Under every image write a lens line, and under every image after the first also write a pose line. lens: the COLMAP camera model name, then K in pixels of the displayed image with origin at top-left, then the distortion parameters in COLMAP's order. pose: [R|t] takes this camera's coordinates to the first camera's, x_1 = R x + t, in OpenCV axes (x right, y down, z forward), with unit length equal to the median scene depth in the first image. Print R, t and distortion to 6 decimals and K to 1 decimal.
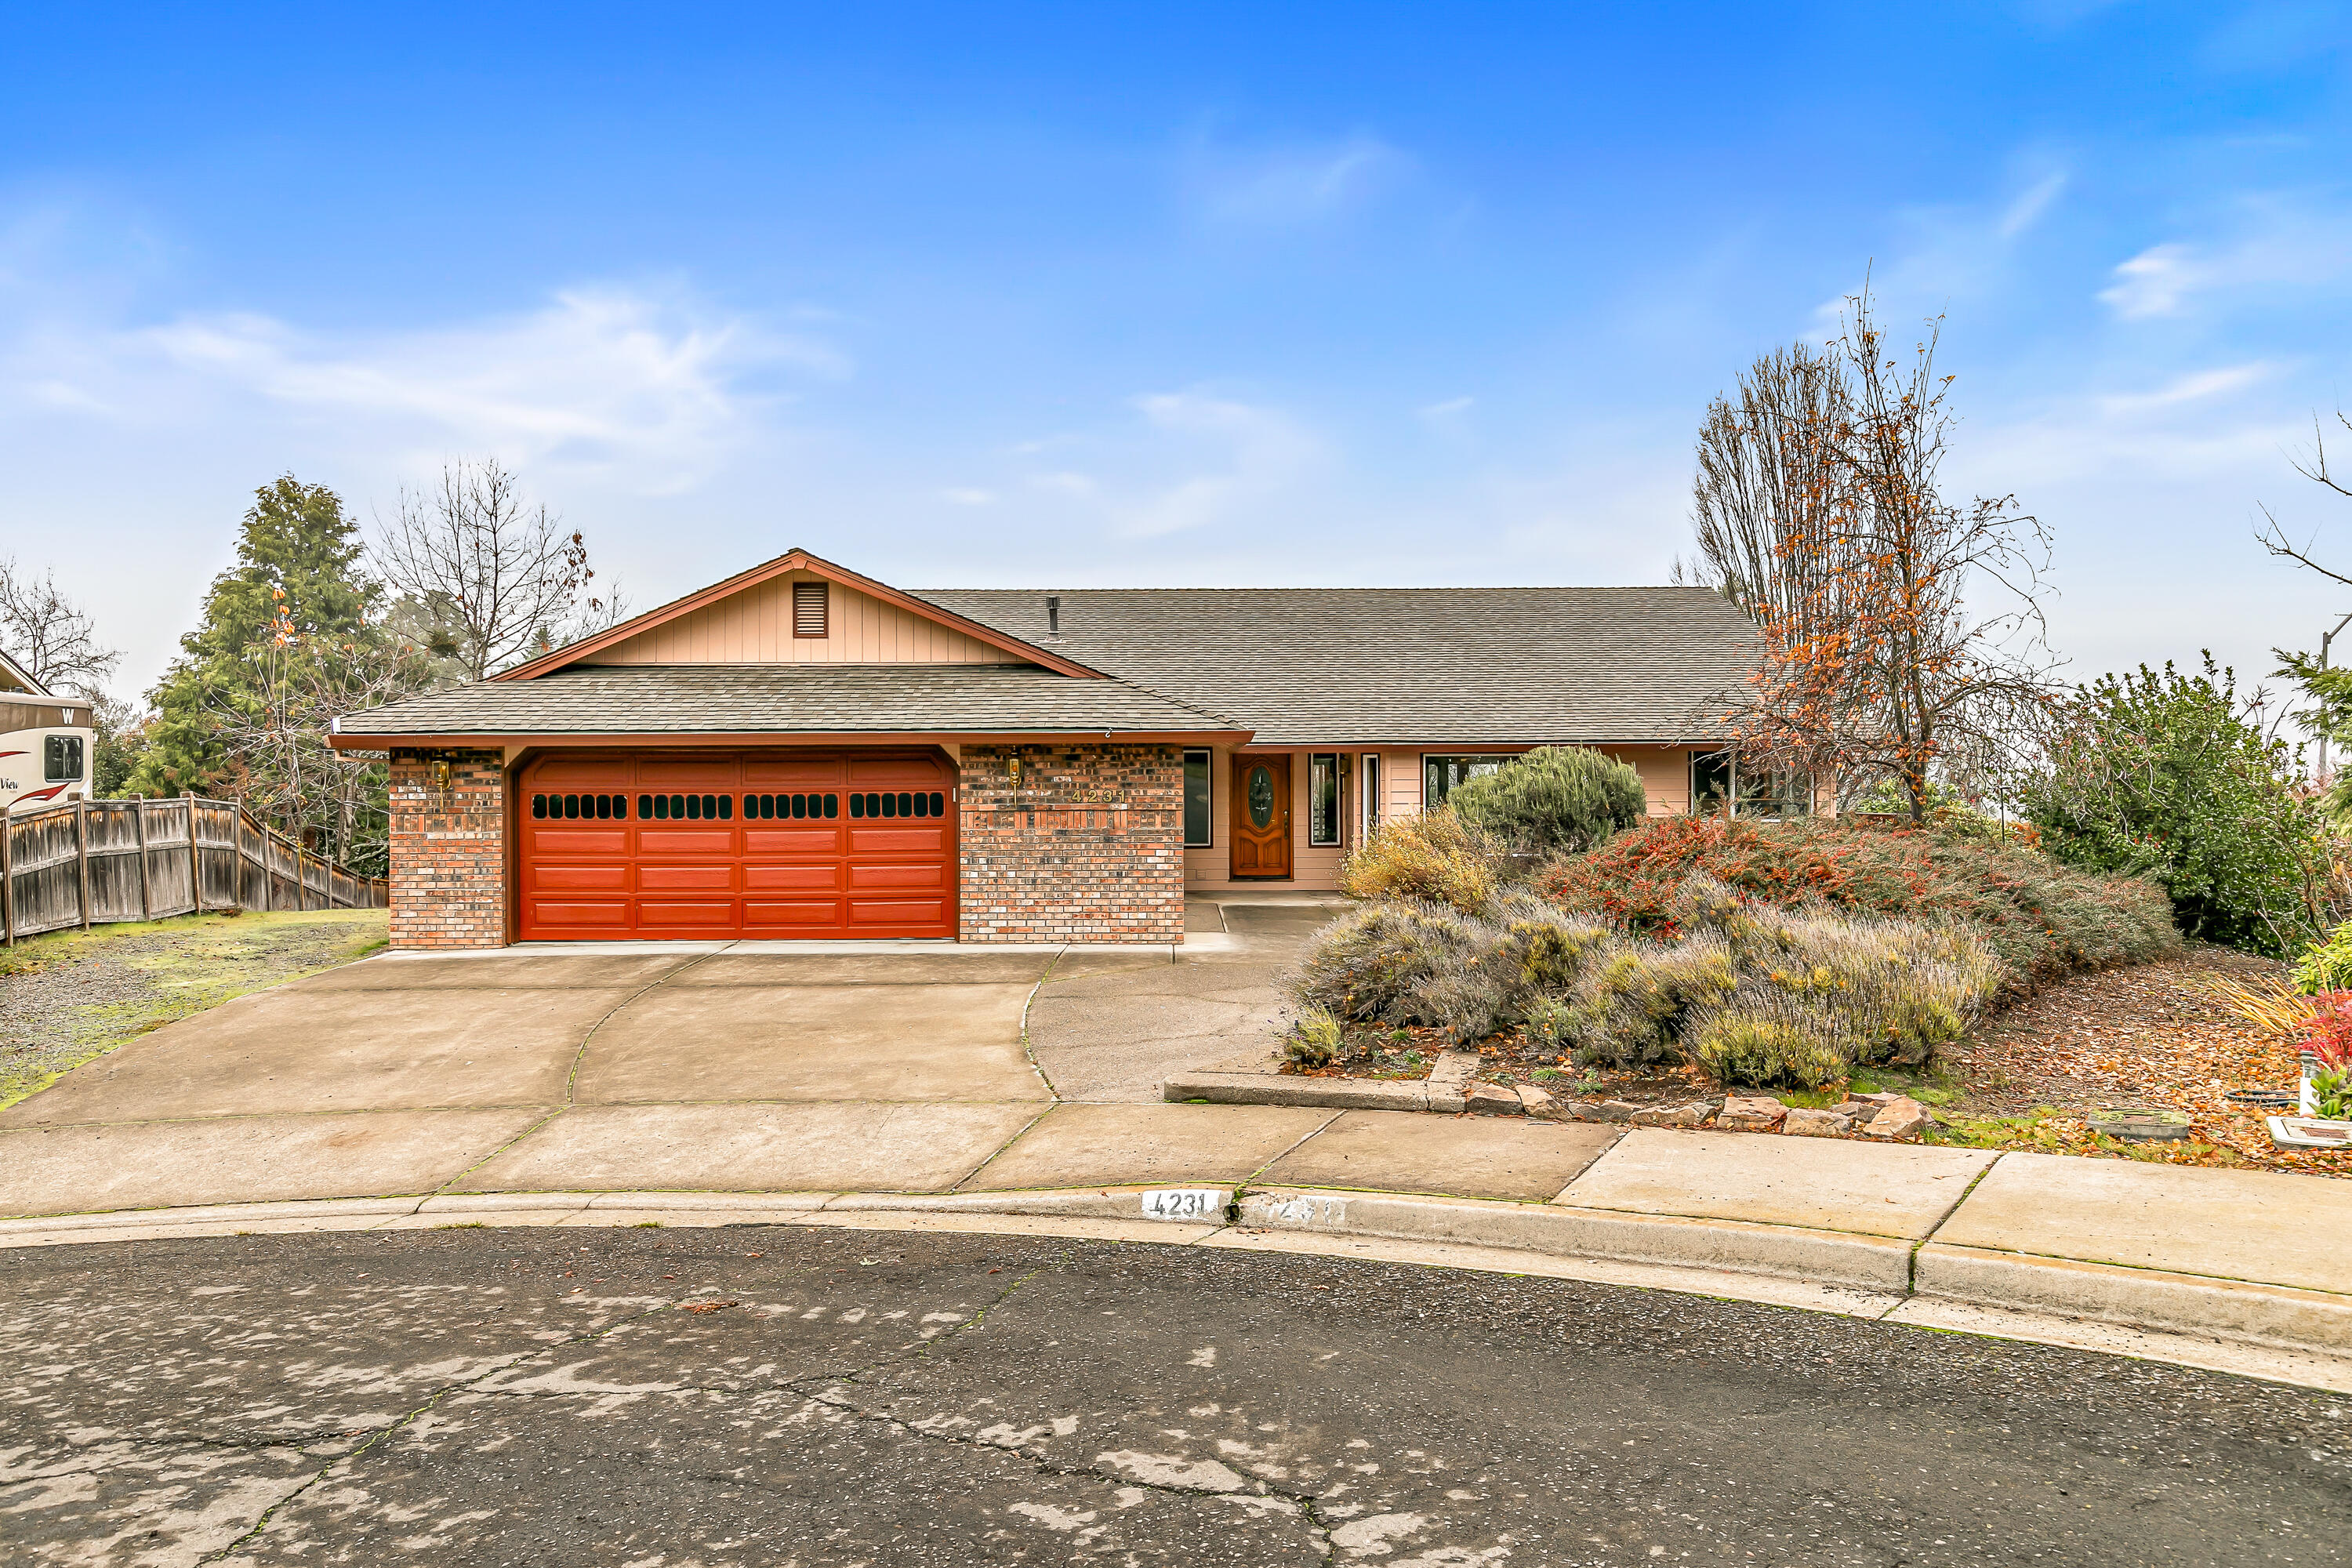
lens RADIAL K [[1582.1, 0, 1177.3], [0, 1582.1, 781.8], [0, 0, 1]] dist [0.010782, 0.002767]
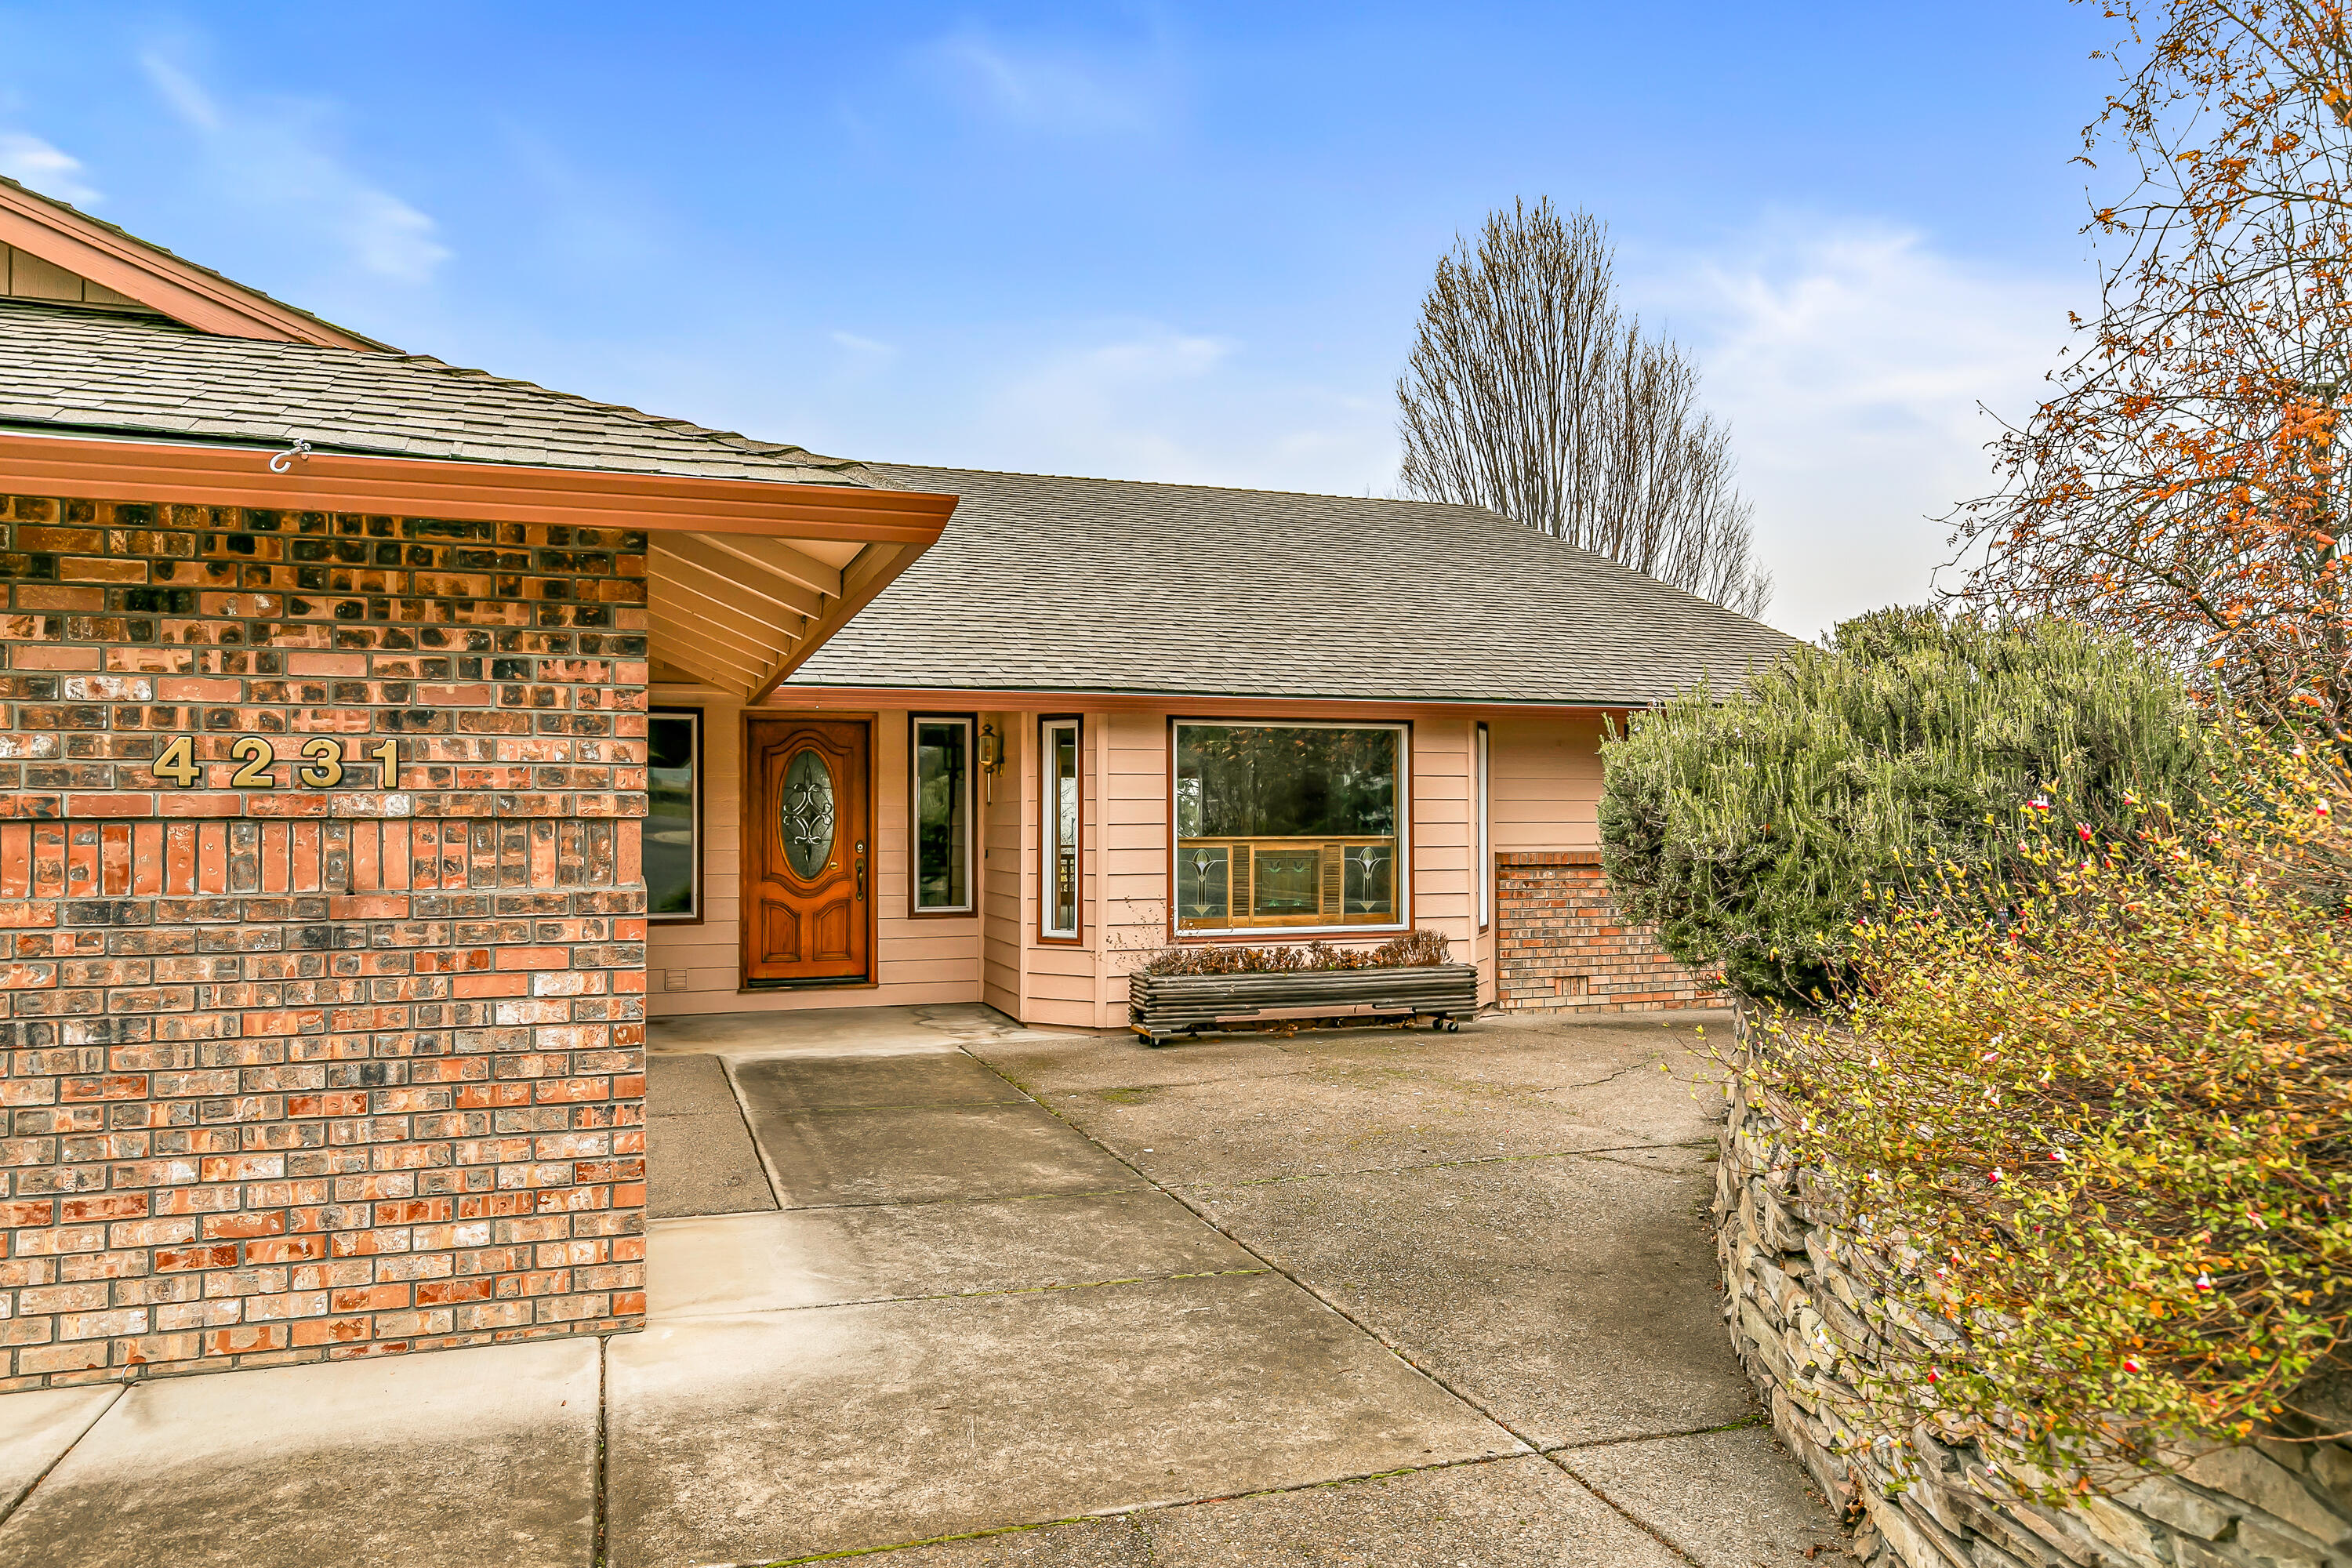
lens RADIAL K [[1582.1, 0, 1174.9], [0, 1582.1, 789.7], [0, 0, 1]] dist [0.010782, 0.002767]
pose [[0.944656, 0.006179, 0.328004, 0.000440], [0.001694, 0.999717, -0.023712, 0.019412], [-0.328058, 0.022956, 0.944379, 0.720228]]
